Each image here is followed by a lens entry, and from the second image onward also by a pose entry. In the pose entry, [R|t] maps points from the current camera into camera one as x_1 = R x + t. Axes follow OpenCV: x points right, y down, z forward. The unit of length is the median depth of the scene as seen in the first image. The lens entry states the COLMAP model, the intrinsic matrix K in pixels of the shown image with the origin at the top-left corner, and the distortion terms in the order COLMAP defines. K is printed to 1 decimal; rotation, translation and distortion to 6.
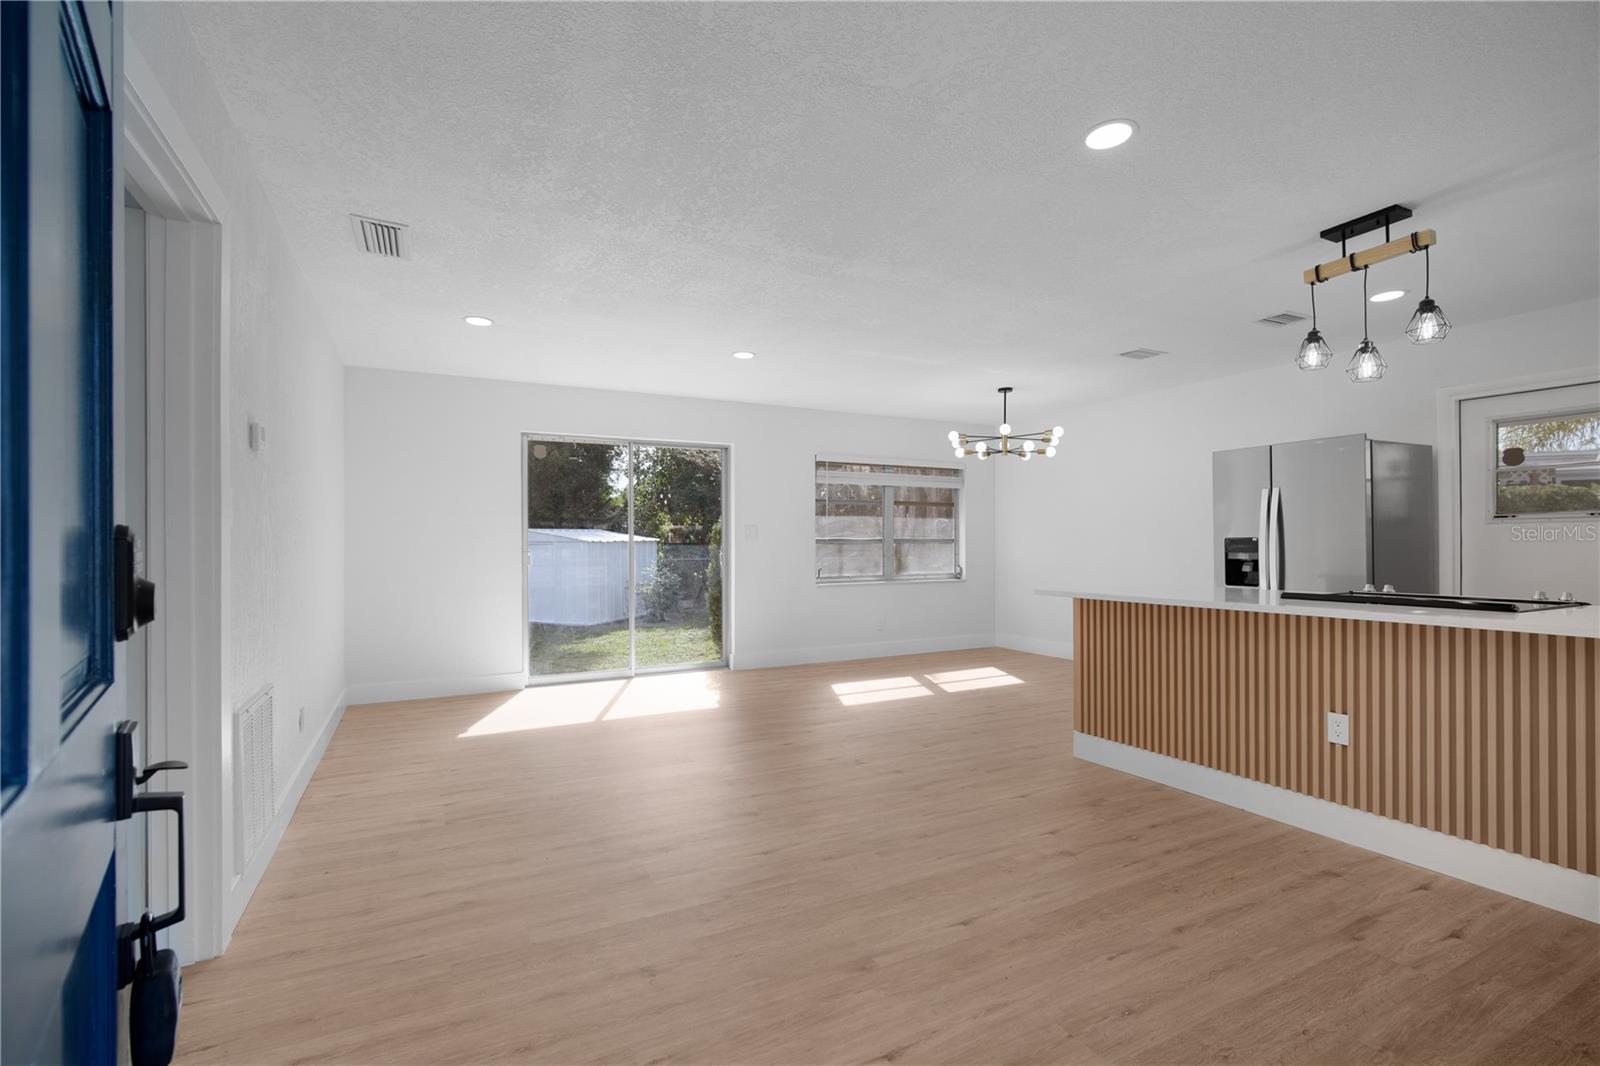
lens RADIAL K [[709.1, 0, 789.3], [0, 709.1, 543.2], [0, 0, 1]] dist [-0.013348, 0.003976]
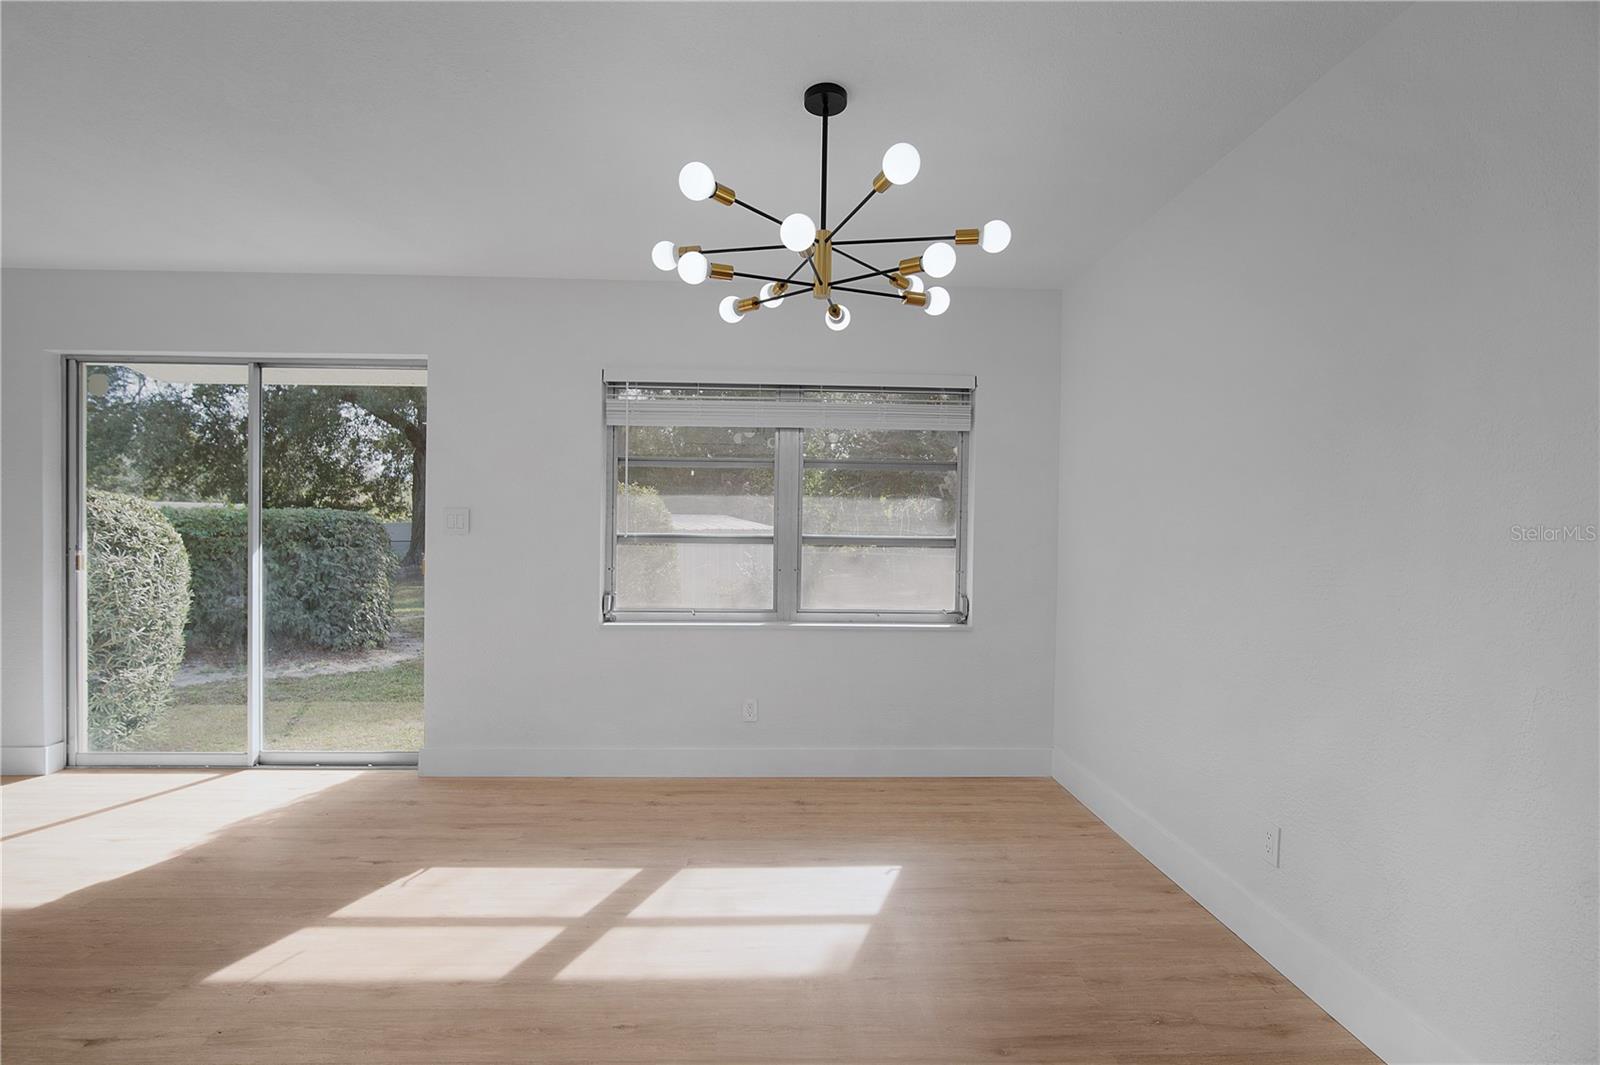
lens RADIAL K [[702.0, 0, 785.4], [0, 702.0, 542.0], [0, 0, 1]] dist [-0.010650, -0.000465]
pose [[0.905984, 0.021440, -0.422769, 0.551988], [-0.014348, 0.999698, 0.019950, -0.019312], [0.423070, -0.012009, 0.906018, 0.888739]]
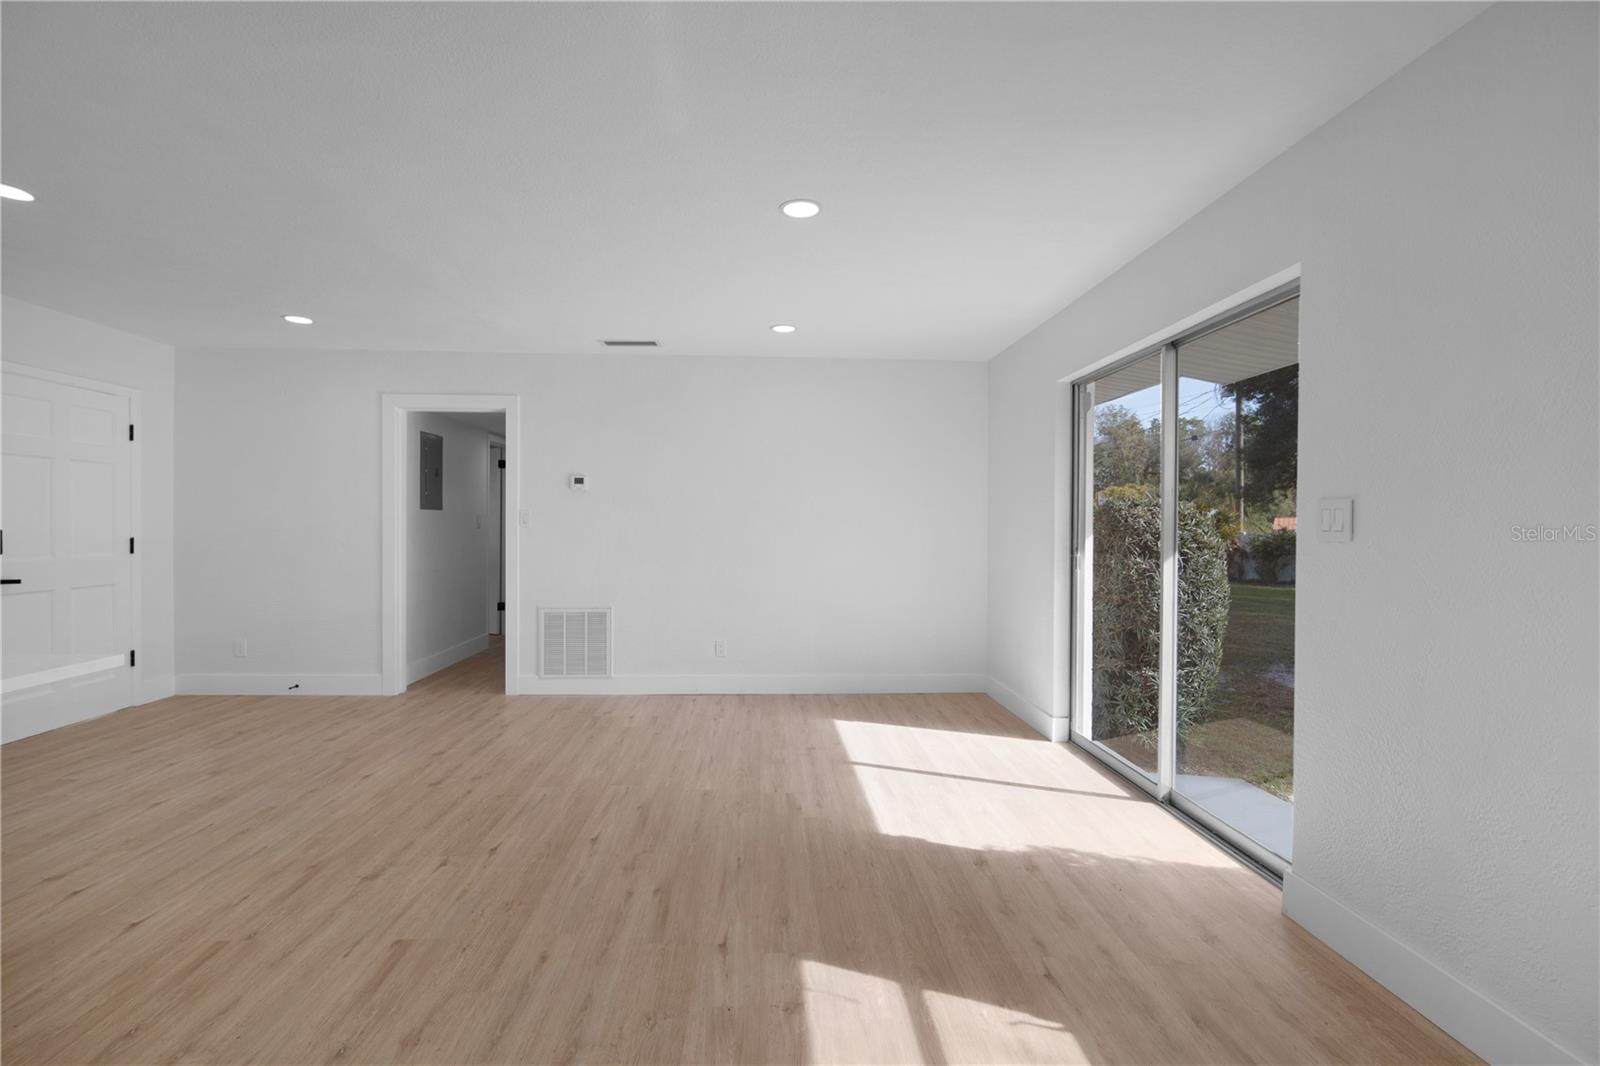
lens RADIAL K [[709.1, 0, 791.1], [0, 709.1, 532.5], [0, 0, 1]] dist [-0.013348, 0.003976]
pose [[-0.410092, 0.011085, -0.911977, 0.471957], [-0.003872, 0.999896, 0.013894, -0.018538], [0.912036, 0.009229, -0.410007, 1.280150]]
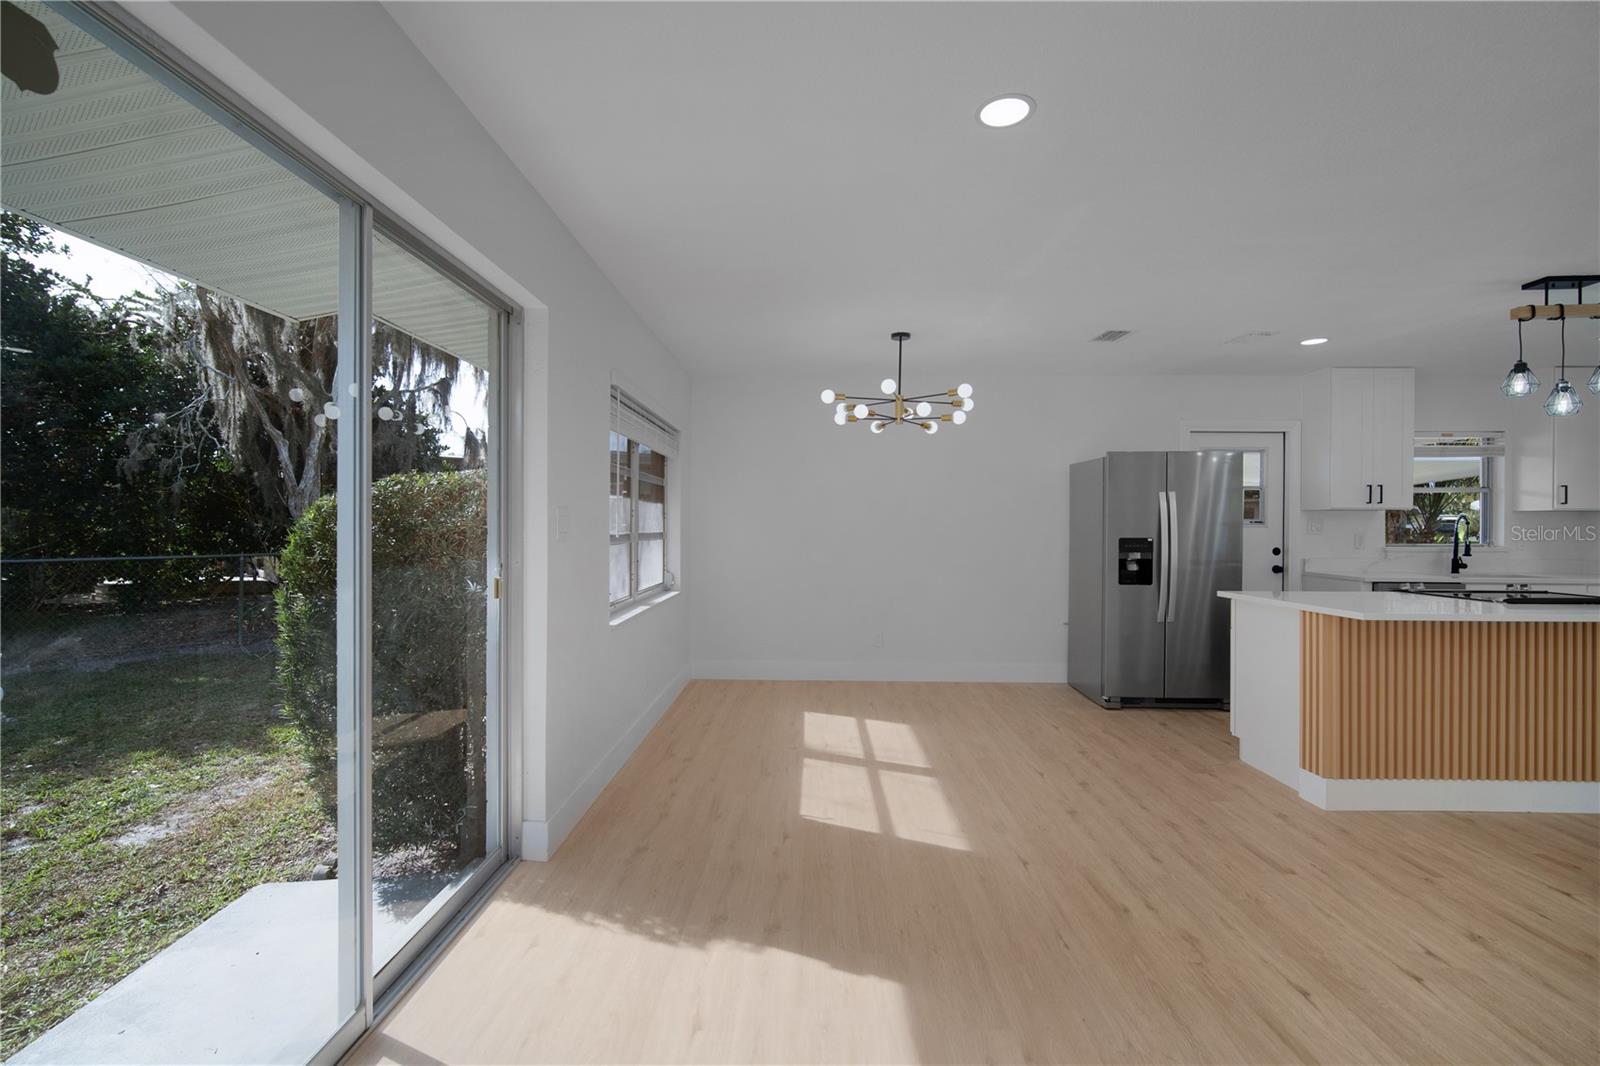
lens RADIAL K [[709.1, 0, 786.1], [0, 709.1, 525.6], [0, 0, 1]] dist [-0.013348, 0.003976]
pose [[0.487219, 0.004905, 0.873266, -0.511985], [-0.007306, 0.999972, -0.001540, -0.020693], [-0.873249, -0.005630, 0.487241, 0.950823]]
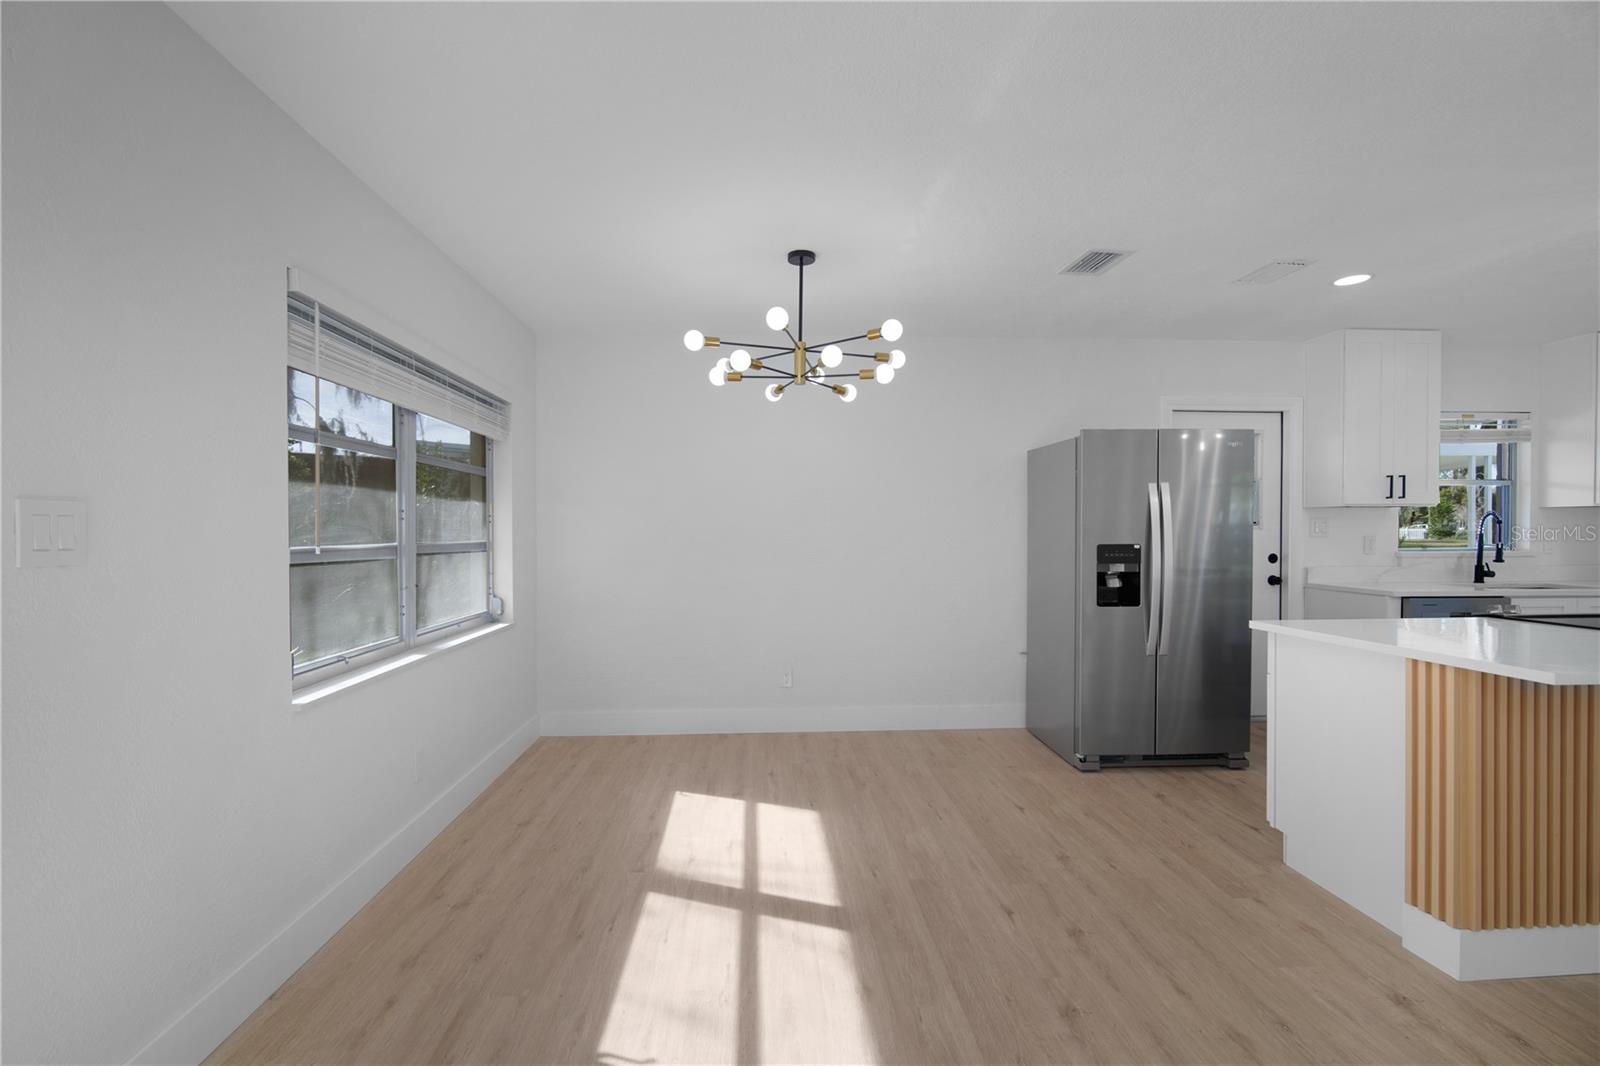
lens RADIAL K [[709.1, 0, 786.6], [0, 709.1, 535.8], [0, 0, 1]] dist [-0.013348, 0.003976]
pose [[0.410311, -0.005355, 0.911930, -0.217216], [0.000250, 0.999983, 0.005759, -0.021894], [-0.911946, -0.002135, 0.410305, 1.022238]]
